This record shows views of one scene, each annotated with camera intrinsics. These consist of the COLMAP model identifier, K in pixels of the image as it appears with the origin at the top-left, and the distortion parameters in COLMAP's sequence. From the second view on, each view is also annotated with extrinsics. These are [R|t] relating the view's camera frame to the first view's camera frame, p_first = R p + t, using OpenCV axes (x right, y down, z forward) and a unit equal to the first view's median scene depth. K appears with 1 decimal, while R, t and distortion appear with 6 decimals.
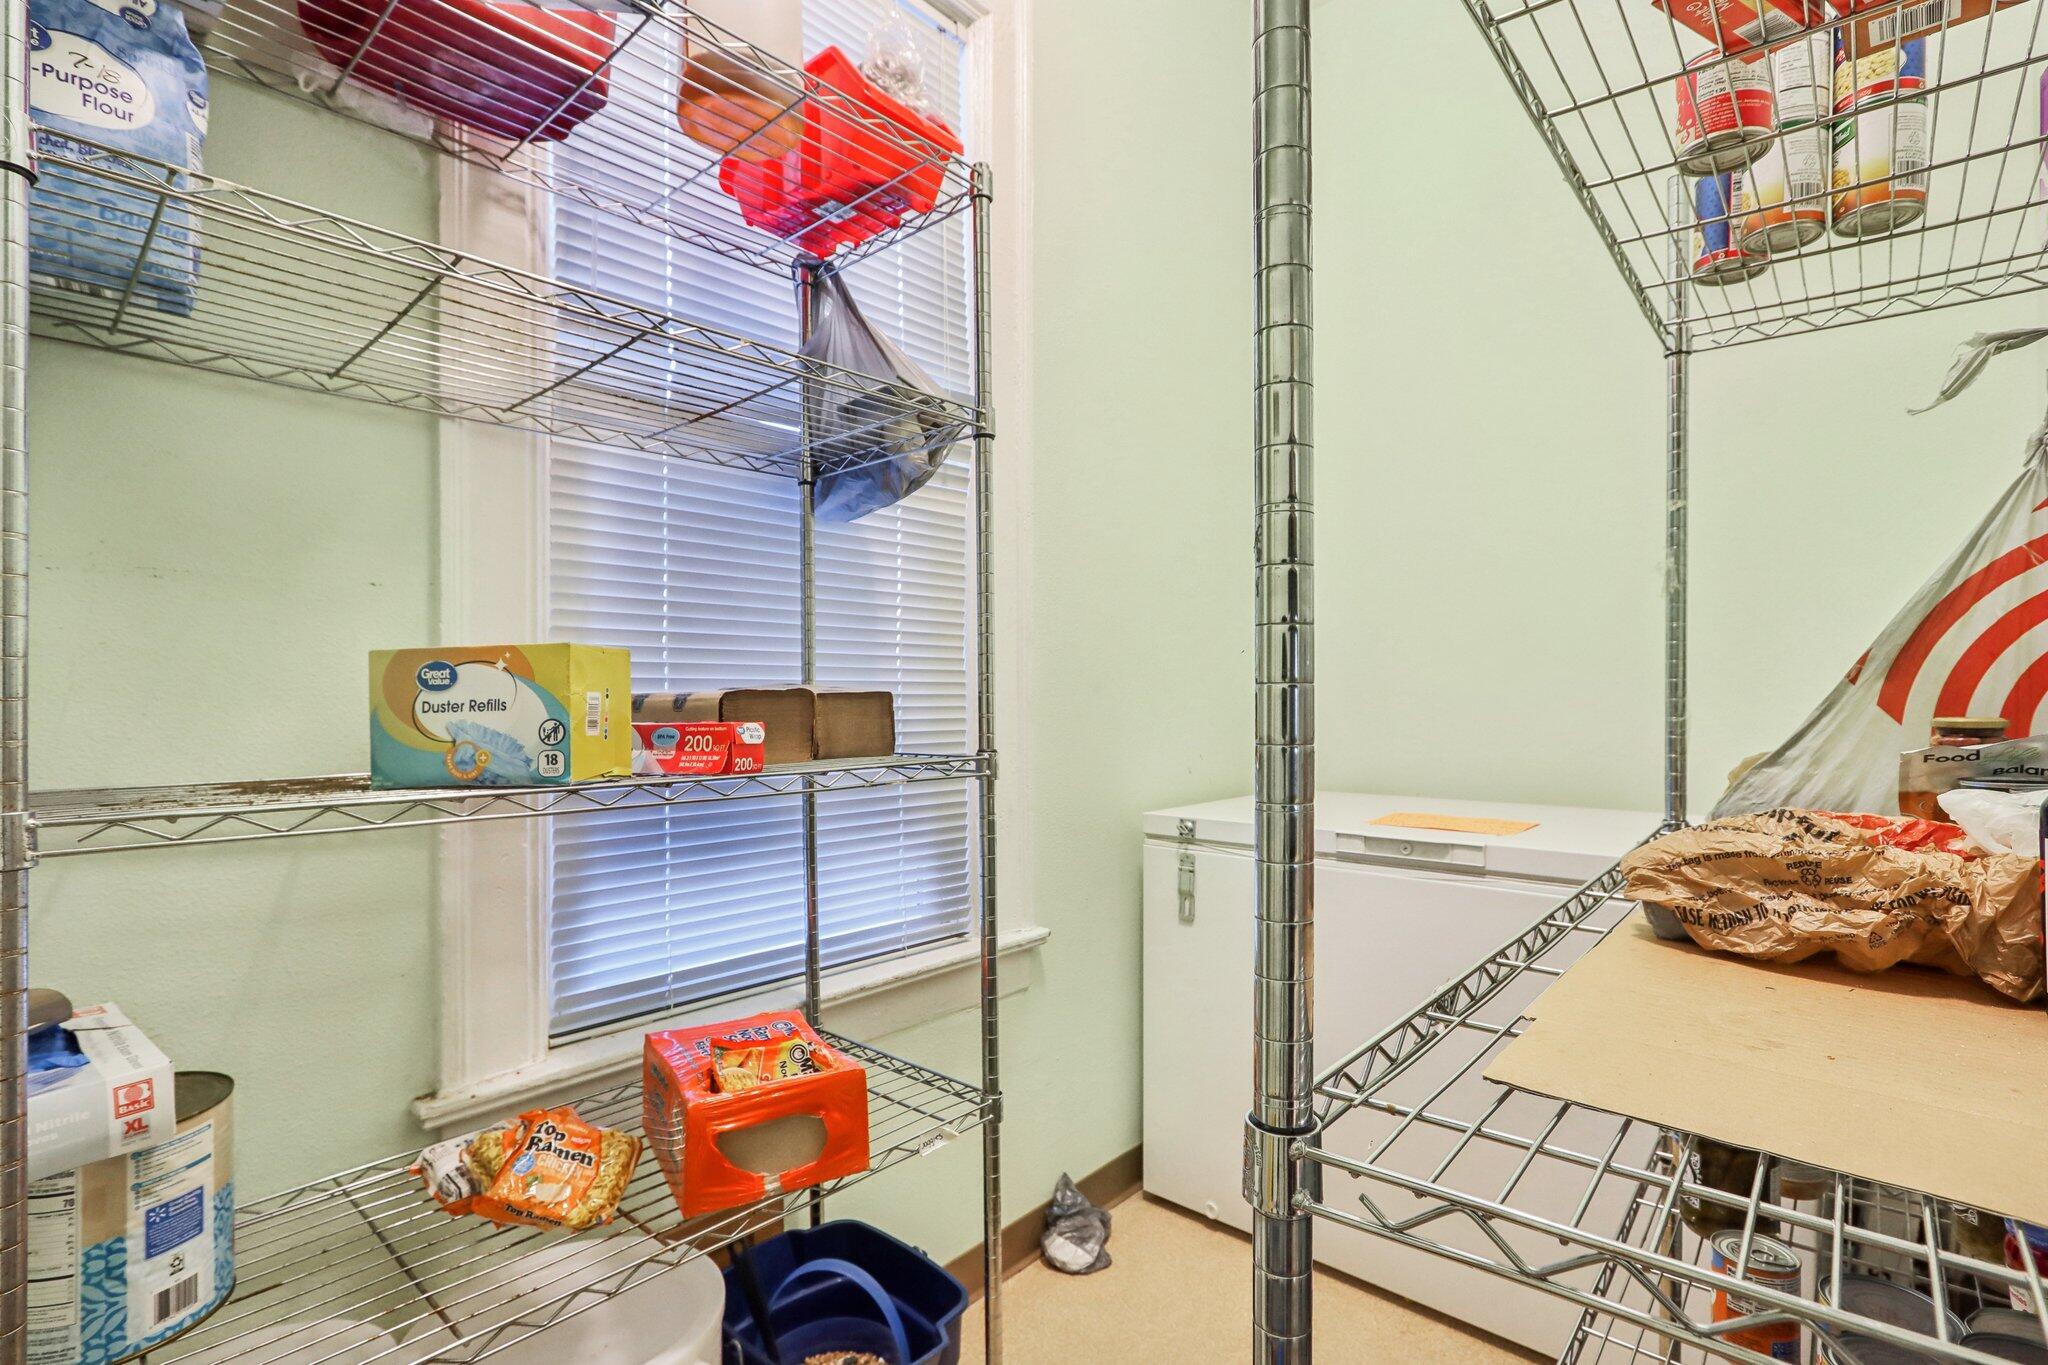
lens RADIAL K [[981.2, 0, 974.5], [0, 981.2, 687.2], [0, 0, 1]] dist [-0.001612, -0.000834]
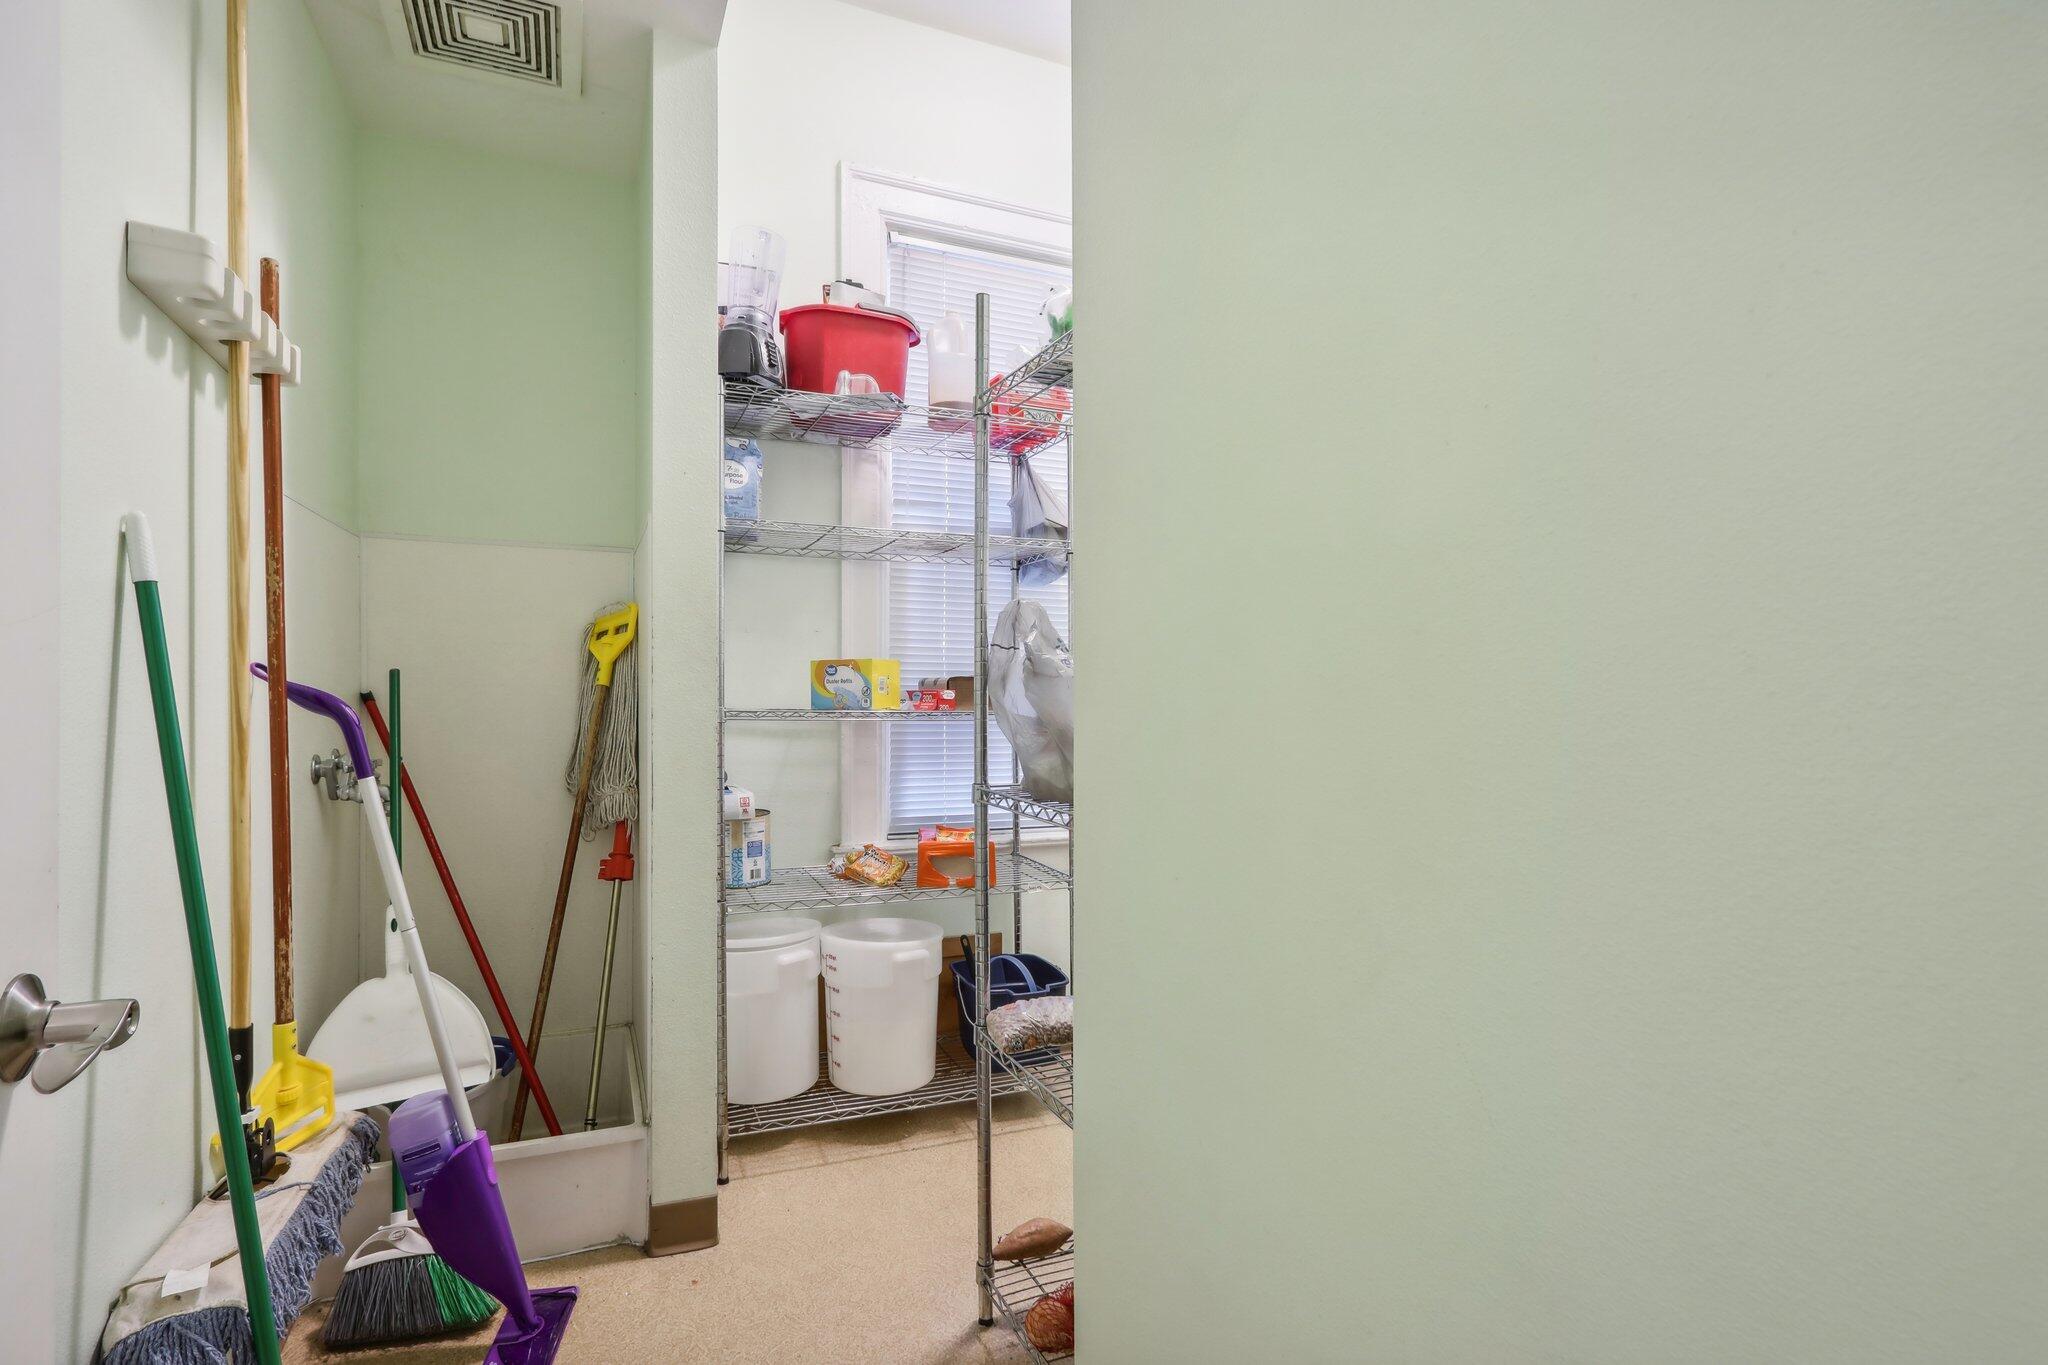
lens RADIAL K [[981.2, 0, 974.5], [0, 981.2, 687.2], [0, 0, 1]] dist [-0.001612, -0.000834]
pose [[0.905287, 0.009811, -0.424687, 0.863307], [-0.003918, 0.999884, 0.014748, -0.005510], [0.424783, -0.011687, 0.905220, -1.157963]]
